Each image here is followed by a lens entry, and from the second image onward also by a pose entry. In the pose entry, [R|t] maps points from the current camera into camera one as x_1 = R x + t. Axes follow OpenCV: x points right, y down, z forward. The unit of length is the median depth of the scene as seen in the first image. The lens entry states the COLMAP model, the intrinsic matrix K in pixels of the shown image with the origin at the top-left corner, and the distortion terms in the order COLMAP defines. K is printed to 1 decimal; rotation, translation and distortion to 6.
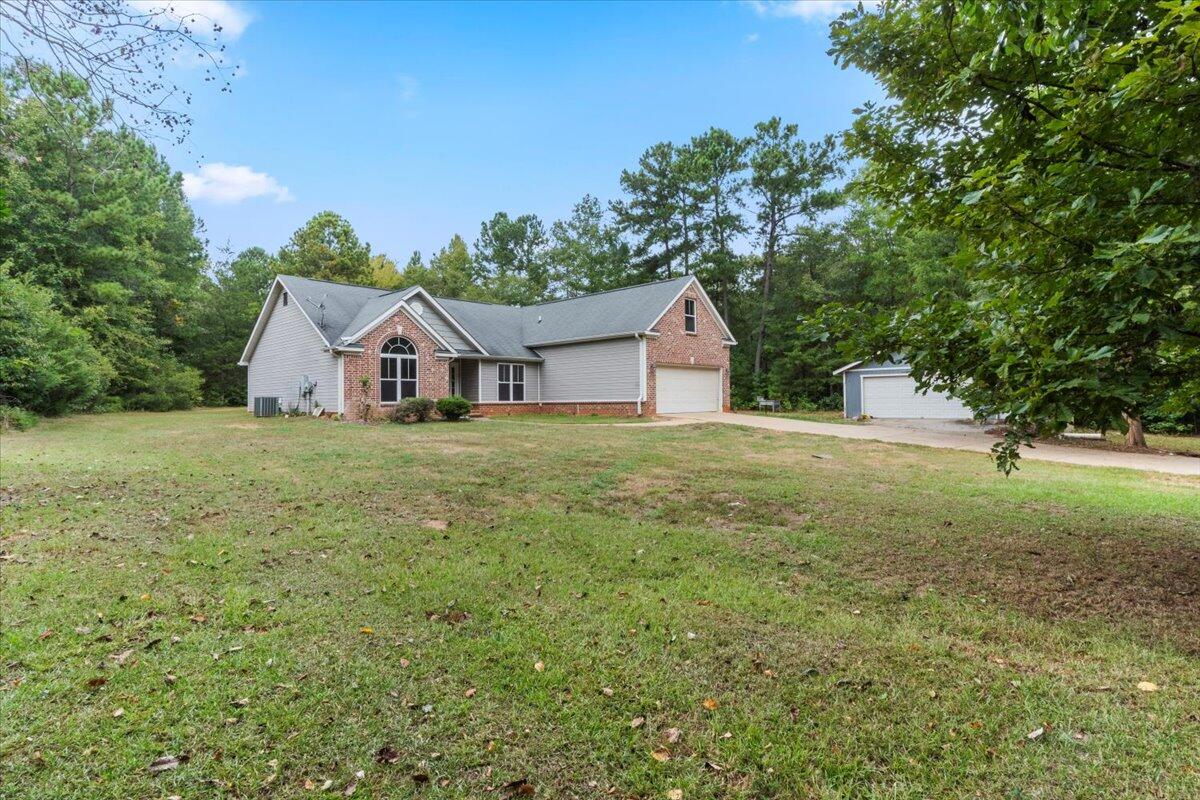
lens RADIAL K [[548.0, 0, 603.7], [0, 548.0, 387.5], [0, 0, 1]] dist [-0.003489, 0.000193]
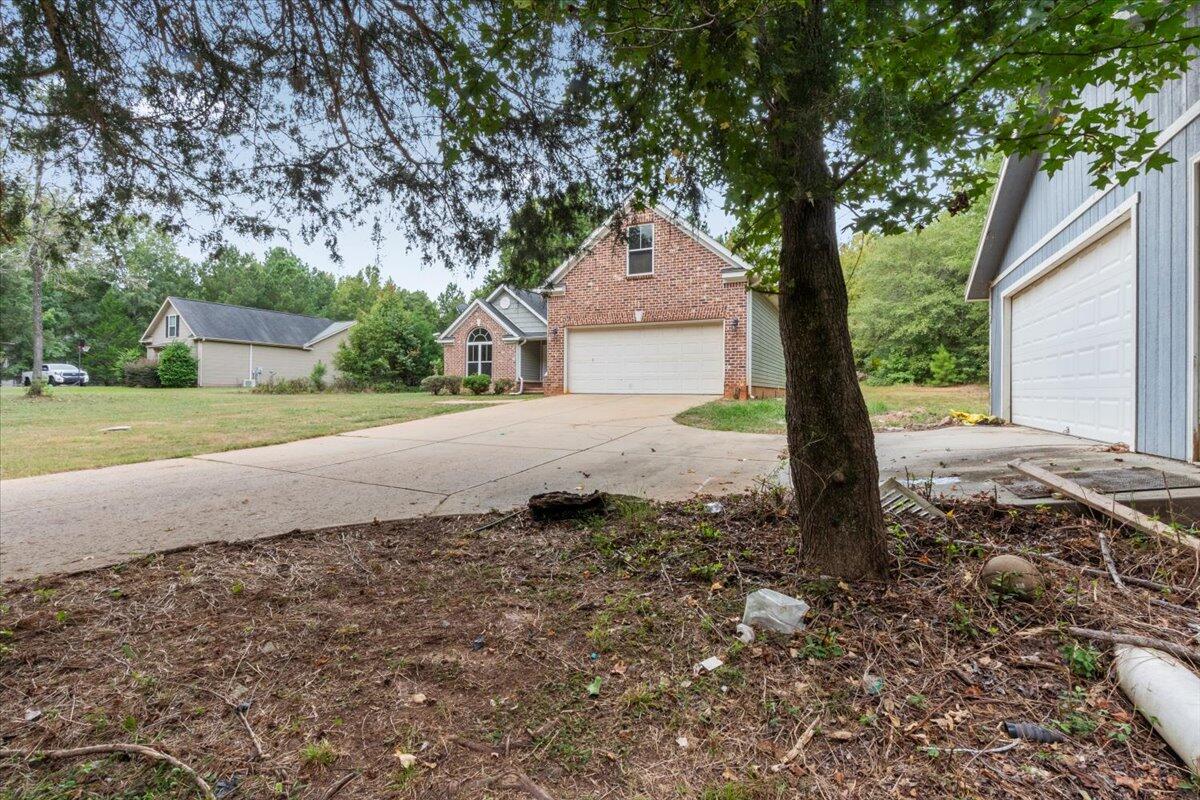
lens RADIAL K [[548.0, 0, 603.7], [0, 548.0, 387.5], [0, 0, 1]] dist [-0.003489, 0.000193]
pose [[0.317642, 0.001762, -0.948209, 0.833961], [0.006061, 0.999974, 0.003888, 0.037984], [0.948191, -0.006982, 0.317623, 0.786413]]
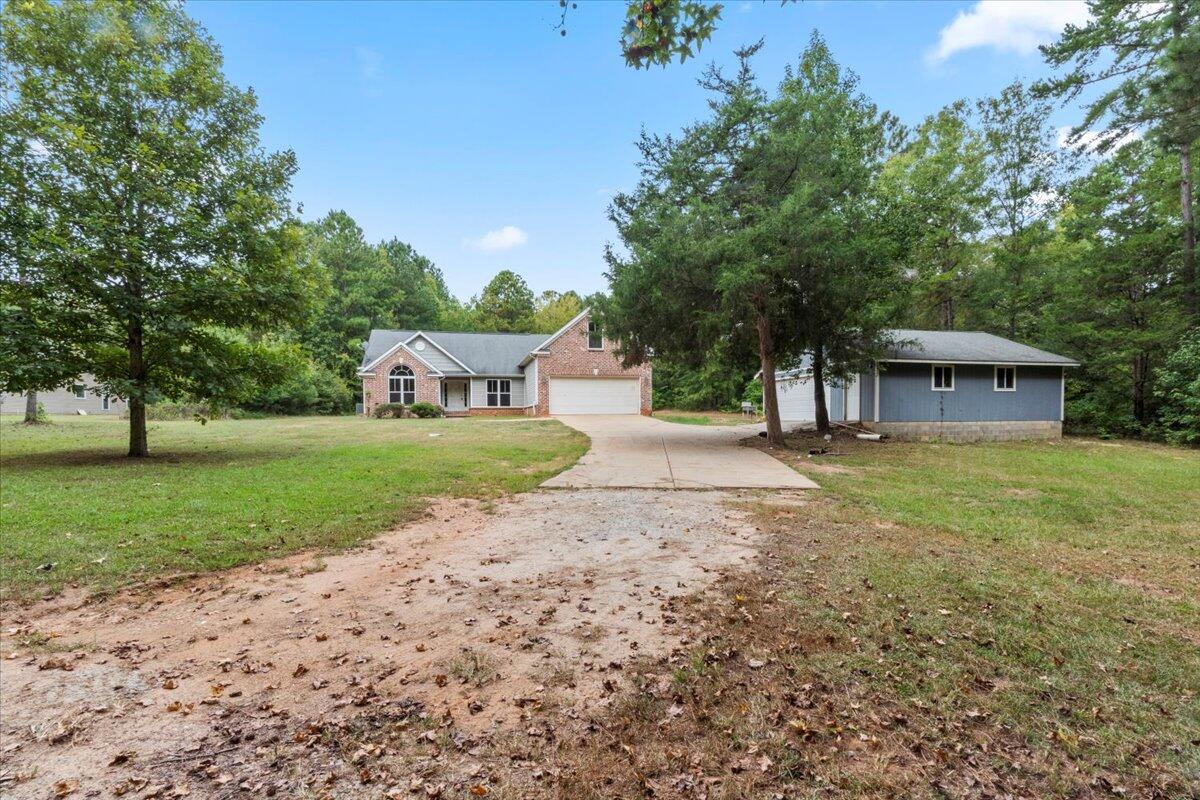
lens RADIAL K [[541.8, 0, 606.1], [0, 541.8, 407.0], [0, 0, 1]] dist [-0.002960, 0.000047]
pose [[0.842384, -0.004752, -0.538857, 0.875449], [0.010105, 0.999925, 0.006978, 0.021580], [0.538783, -0.011323, 0.842368, -0.001067]]
